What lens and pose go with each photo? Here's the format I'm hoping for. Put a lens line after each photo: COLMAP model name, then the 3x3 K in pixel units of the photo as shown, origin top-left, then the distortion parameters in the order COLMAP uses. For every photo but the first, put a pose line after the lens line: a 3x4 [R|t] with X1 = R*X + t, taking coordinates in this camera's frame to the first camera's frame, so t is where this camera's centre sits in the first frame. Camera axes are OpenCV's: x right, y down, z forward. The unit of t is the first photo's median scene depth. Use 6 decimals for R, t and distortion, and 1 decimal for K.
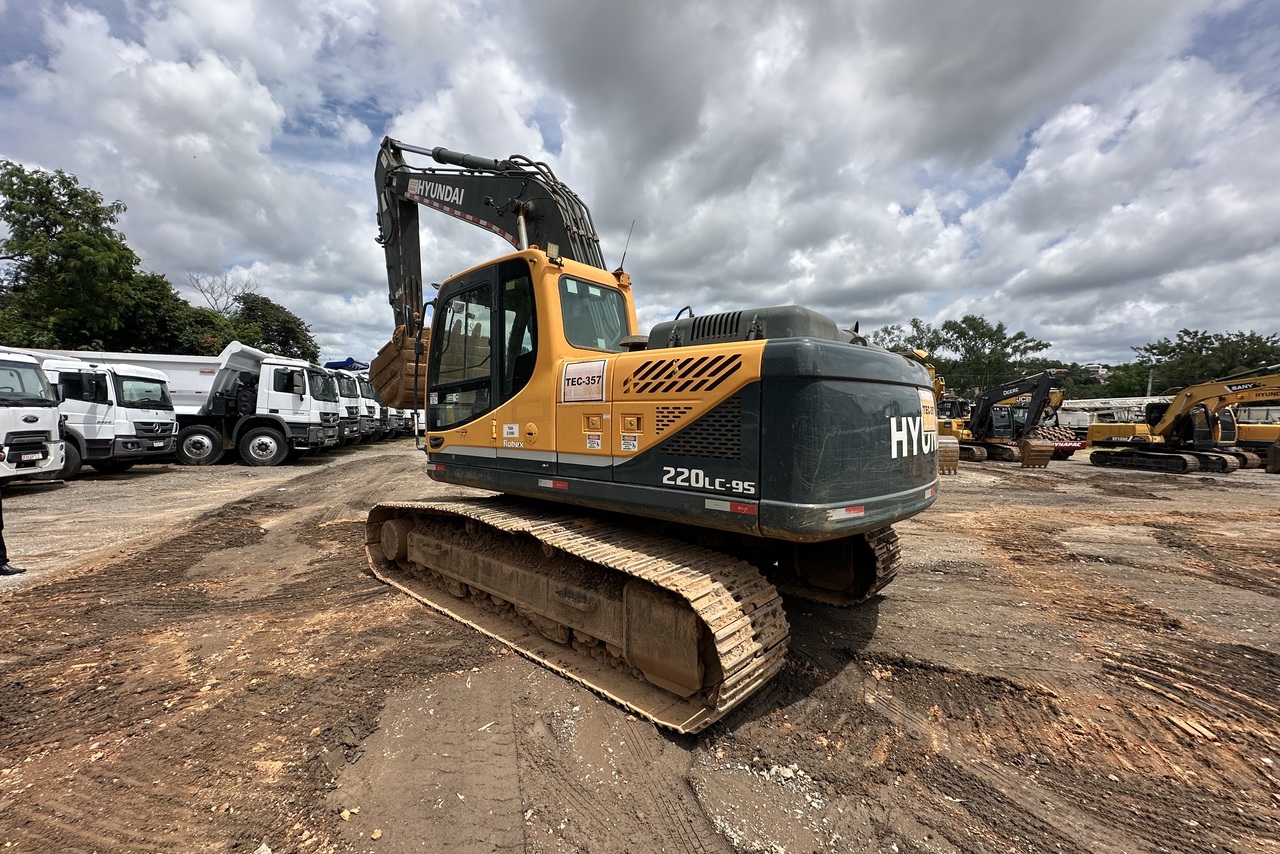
lens RADIAL K [[601.8, 0, 637.2], [0, 601.8, 406.2], [0, 0, 1]] dist [0.003646, -0.009596]
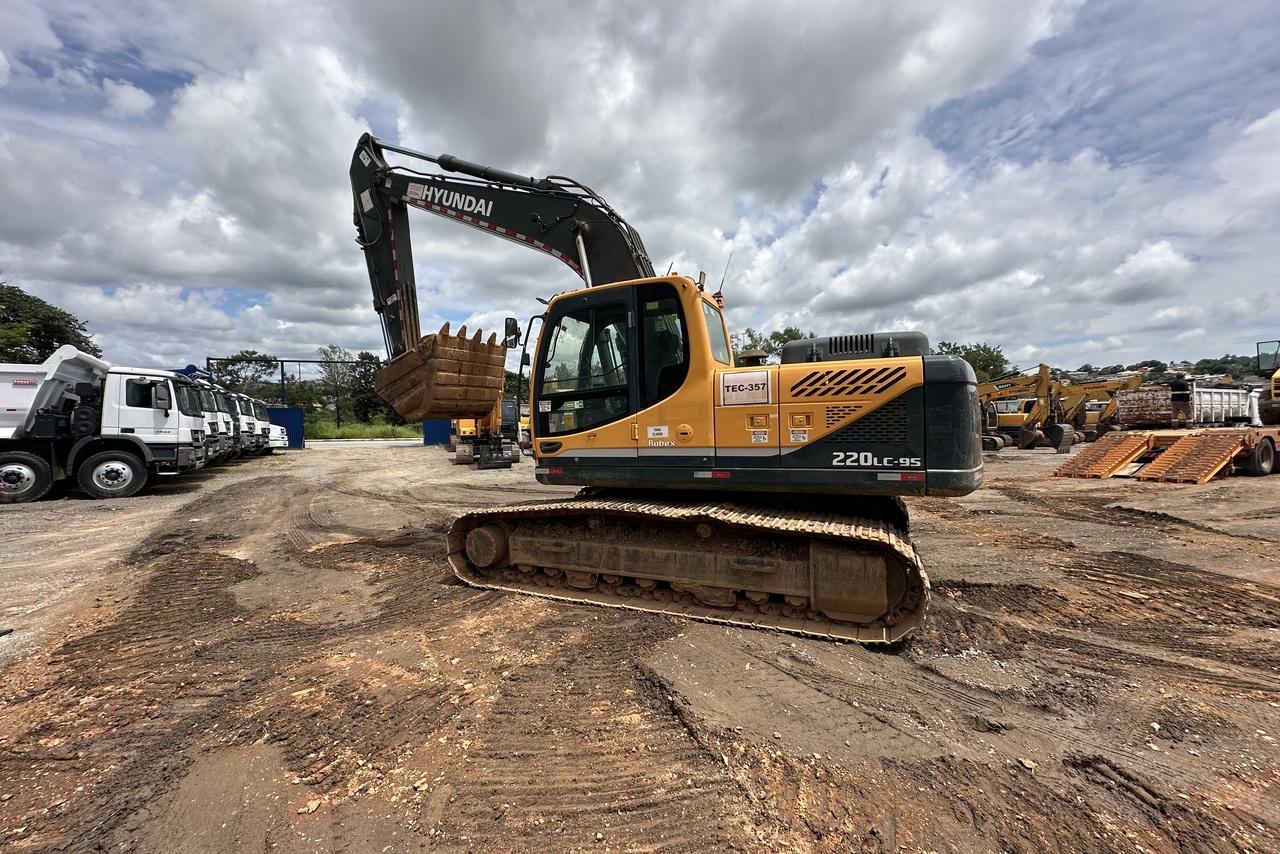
lens RADIAL K [[601.8, 0, 637.2], [0, 601.8, 406.2], [0, 0, 1]] dist [0.003646, -0.009596]
pose [[0.933652, -0.027504, 0.357123, -0.244481], [0.029881, 0.999553, -0.001139, -0.003178], [-0.356932, 0.011734, 0.934057, -0.020933]]
